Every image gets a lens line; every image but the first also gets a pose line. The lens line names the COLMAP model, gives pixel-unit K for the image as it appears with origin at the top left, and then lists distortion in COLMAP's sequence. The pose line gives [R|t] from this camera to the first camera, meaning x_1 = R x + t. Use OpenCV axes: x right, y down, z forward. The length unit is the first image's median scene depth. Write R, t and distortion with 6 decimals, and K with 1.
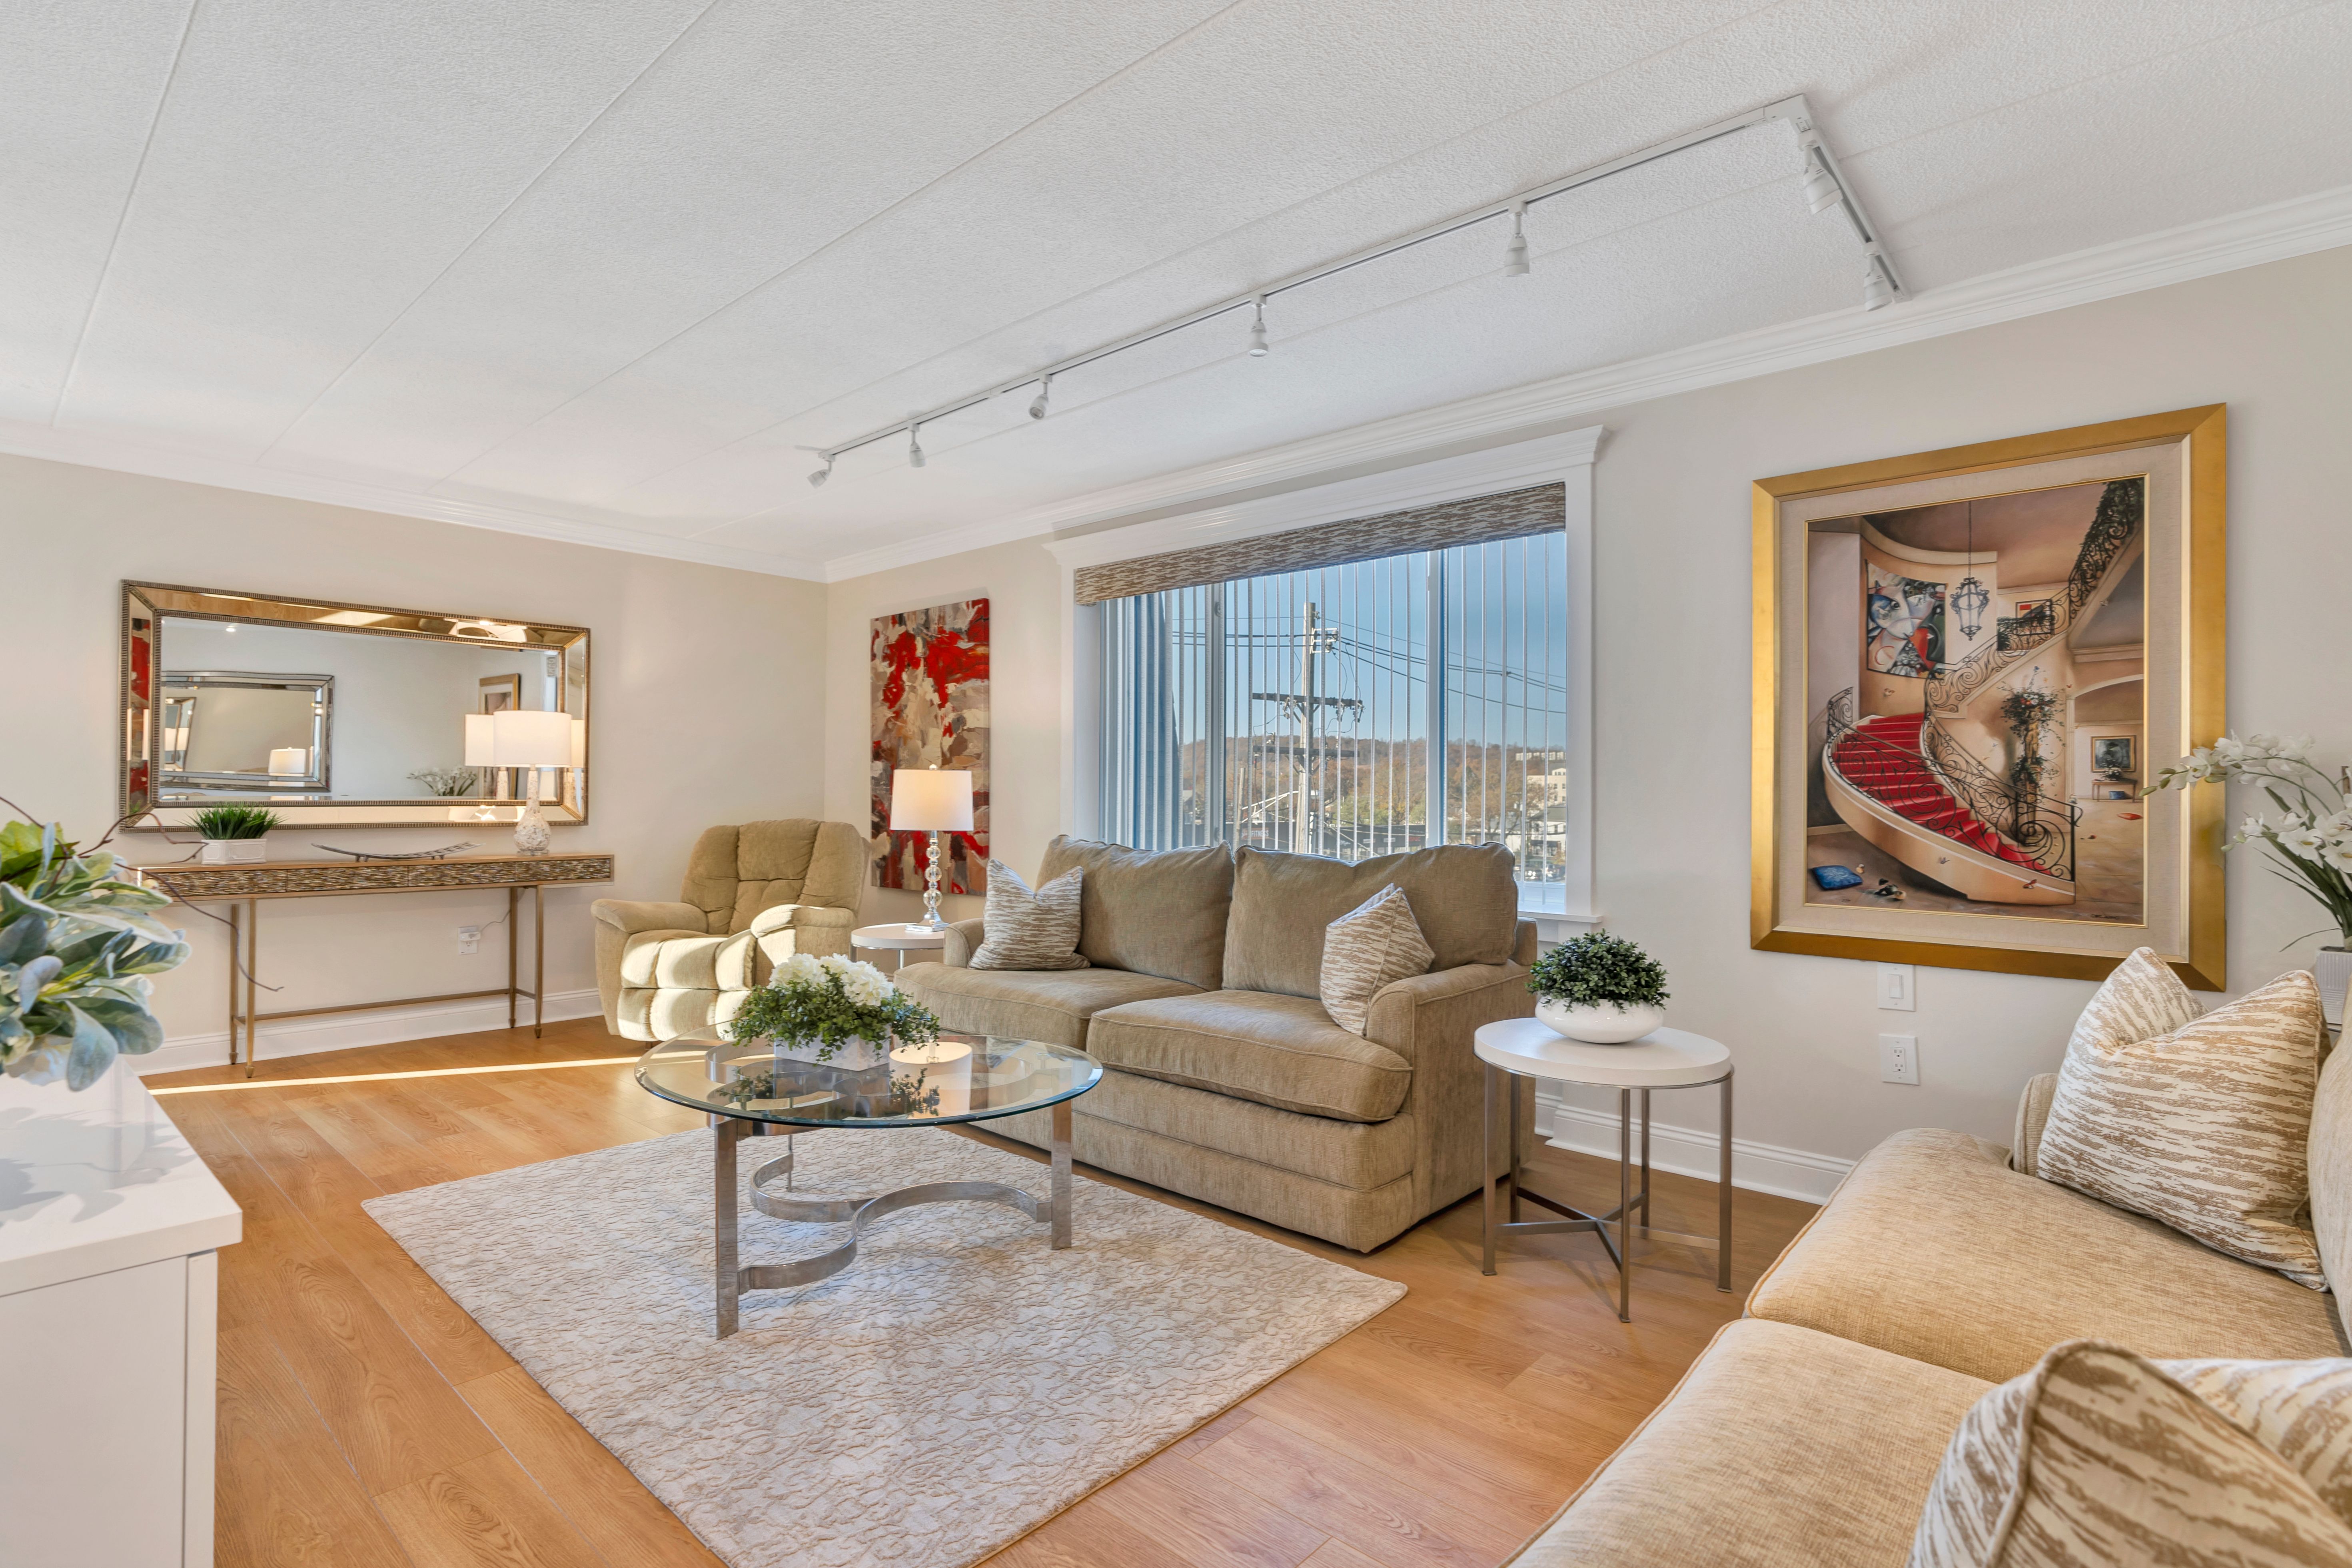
lens RADIAL K [[1122.3, 0, 1189.7], [0, 1122.3, 790.5], [0, 0, 1]] dist [-0.014853, 0.002349]
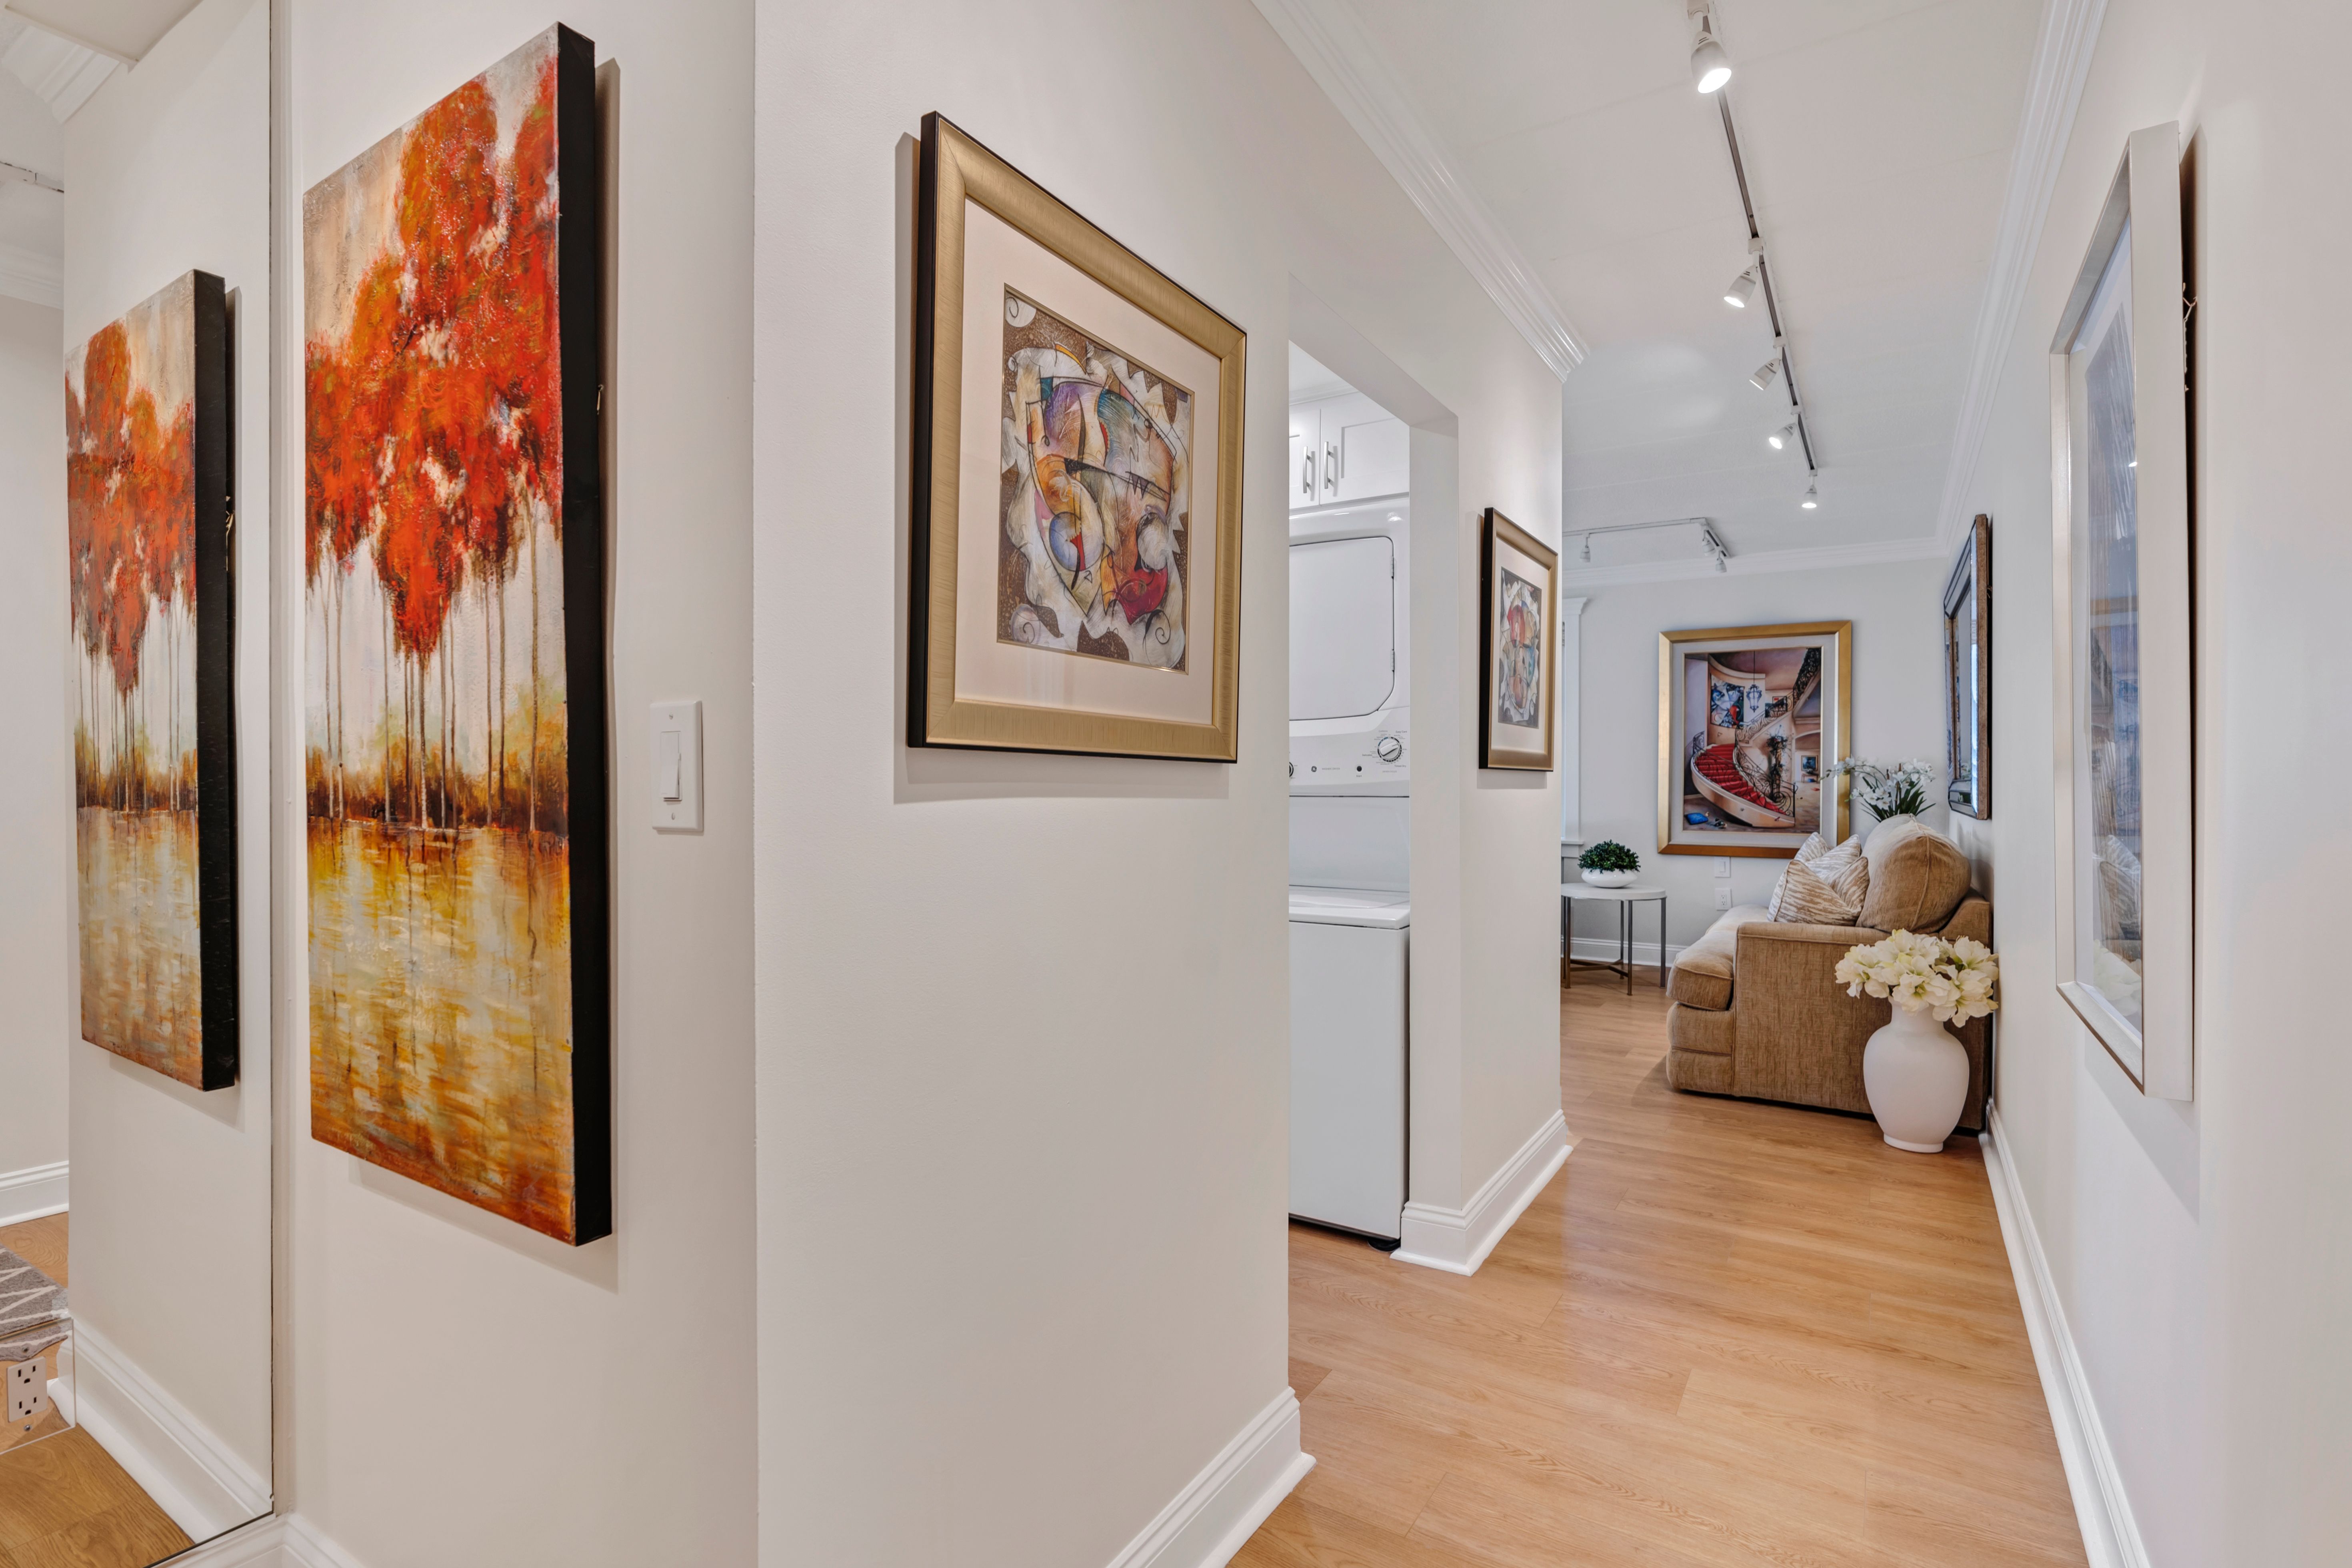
lens RADIAL K [[1122.3, 0, 1189.3], [0, 1122.3, 788.8], [0, 0, 1]] dist [-0.014853, 0.002349]
pose [[0.989093, 0.001936, 0.147276, -0.775634], [-0.002732, 0.999983, 0.005201, 0.012704], [-0.147264, -0.005547, 0.989082, -1.088567]]
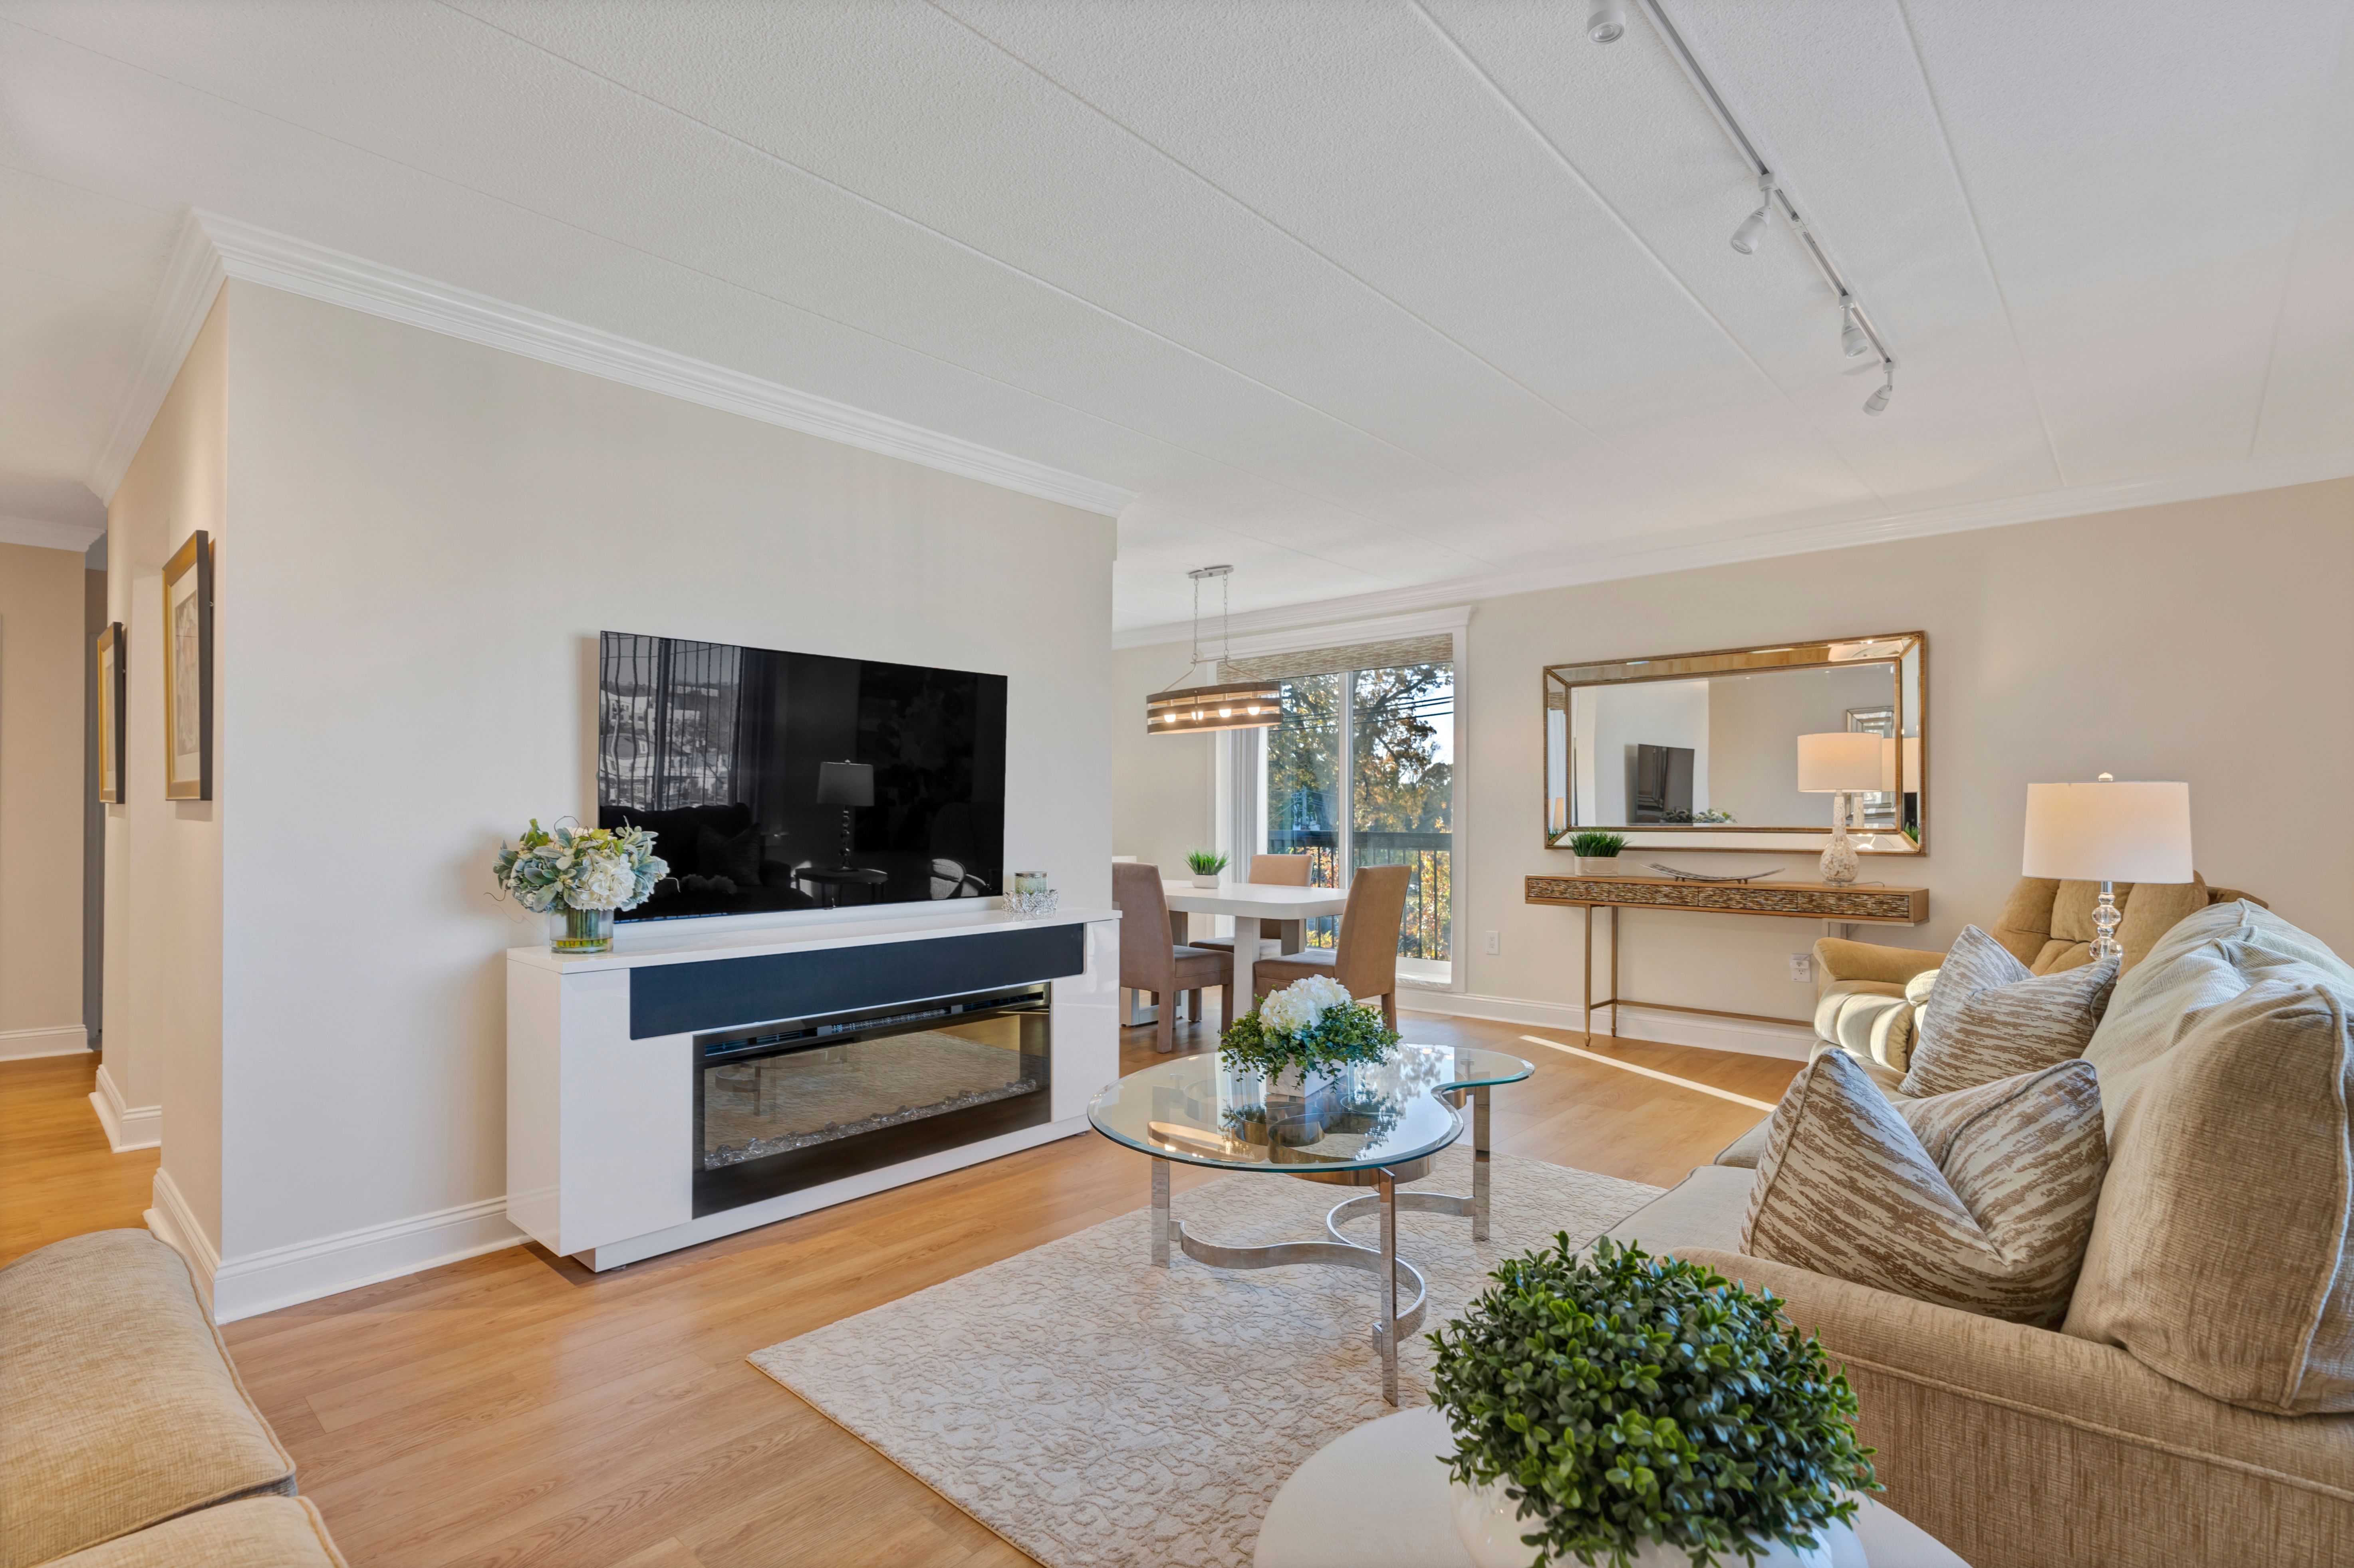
lens RADIAL K [[1123.2, 0, 1179.3], [0, 1123.2, 798.6], [0, 0, 1]] dist [-0.014853, 0.002349]
pose [[-0.008530, -0.019653, -0.999770, 0.393844], [0.000884, 0.999806, -0.019662, 0.002421], [0.999963, -0.001051, -0.008511, 0.500618]]
